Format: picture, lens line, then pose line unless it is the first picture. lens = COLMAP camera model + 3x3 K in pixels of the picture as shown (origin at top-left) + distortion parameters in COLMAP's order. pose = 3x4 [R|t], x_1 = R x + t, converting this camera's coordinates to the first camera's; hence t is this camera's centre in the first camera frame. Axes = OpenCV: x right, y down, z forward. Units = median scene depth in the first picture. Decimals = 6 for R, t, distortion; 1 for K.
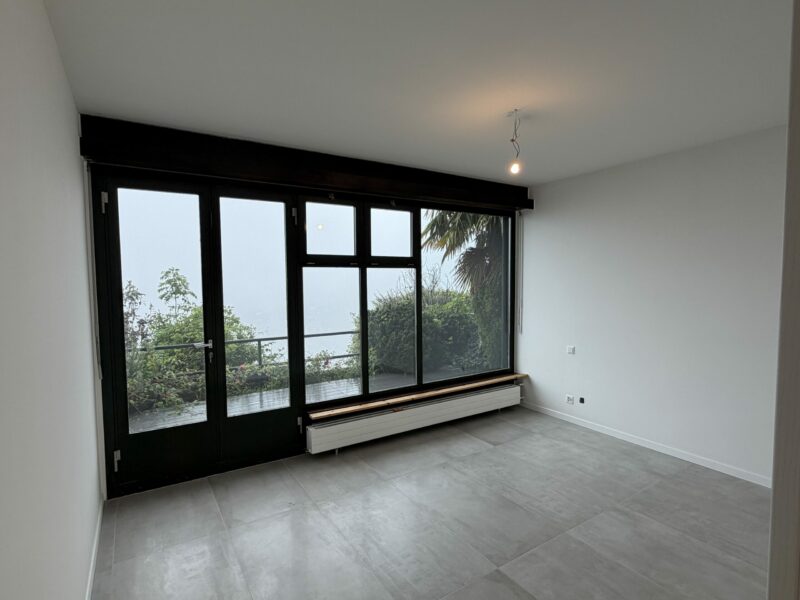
lens RADIAL K [[418.5, 0, 400.0], [0, 418.5, 300.0], [0, 0, 1]] dist [0.002038, 0.000133]
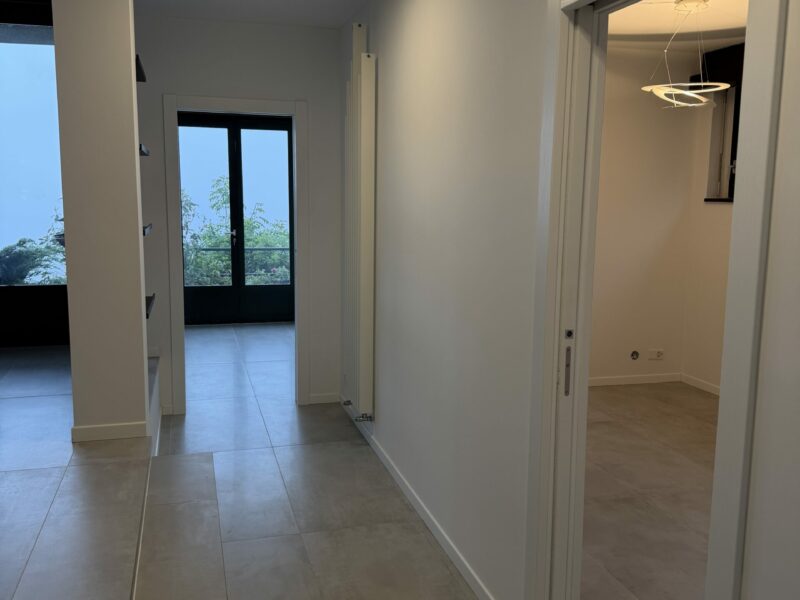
lens RADIAL K [[748.7, 0, 400.0], [0, 748.7, 300.0], [0, 0, 1]] dist [0.108870, -0.179145]
pose [[0.957210, 0.057286, -0.283666, 0.539158], [-0.031977, 0.995147, 0.093063, 0.049407], [0.287621, -0.080010, 0.954397, -0.851722]]
